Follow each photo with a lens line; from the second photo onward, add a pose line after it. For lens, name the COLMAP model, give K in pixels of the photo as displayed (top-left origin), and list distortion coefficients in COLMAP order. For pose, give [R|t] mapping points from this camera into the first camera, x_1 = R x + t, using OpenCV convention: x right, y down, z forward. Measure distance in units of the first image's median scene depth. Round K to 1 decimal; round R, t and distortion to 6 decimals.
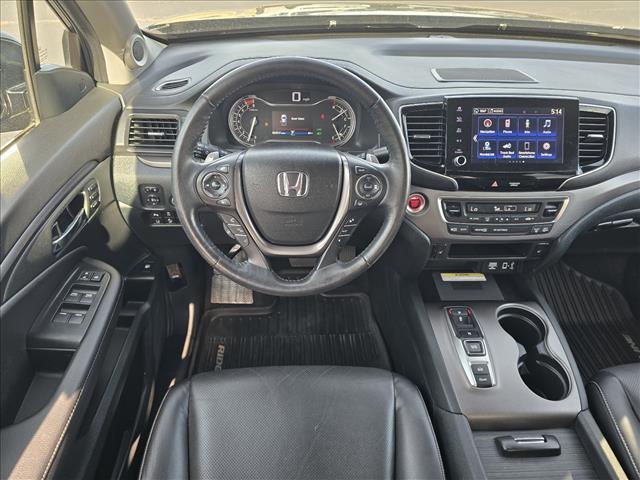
lens RADIAL K [[442.3, 0, 320.7], [0, 442.3, 240.9], [0, 0, 1]] dist [0.082026, -0.075048]
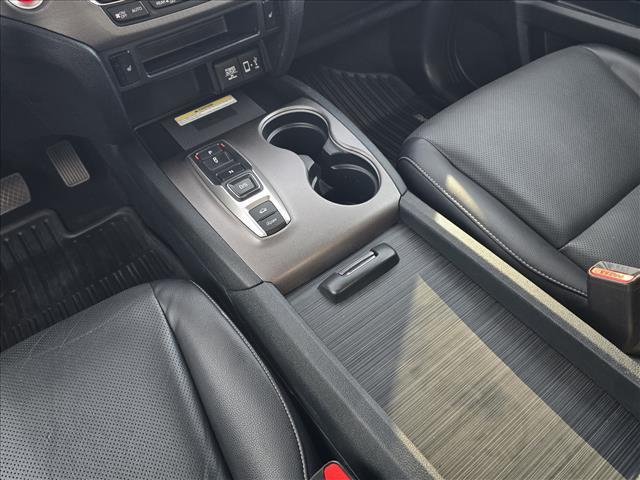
lens RADIAL K [[442.3, 0, 320.7], [0, 442.3, 240.9], [0, 0, 1]] dist [0.082026, -0.075048]
pose [[0.827209, -0.479690, 0.292612, 0.214093], [0.414082, 0.872433, 0.259609, 0.191492], [-0.379816, -0.093586, 0.920316, 0.364674]]
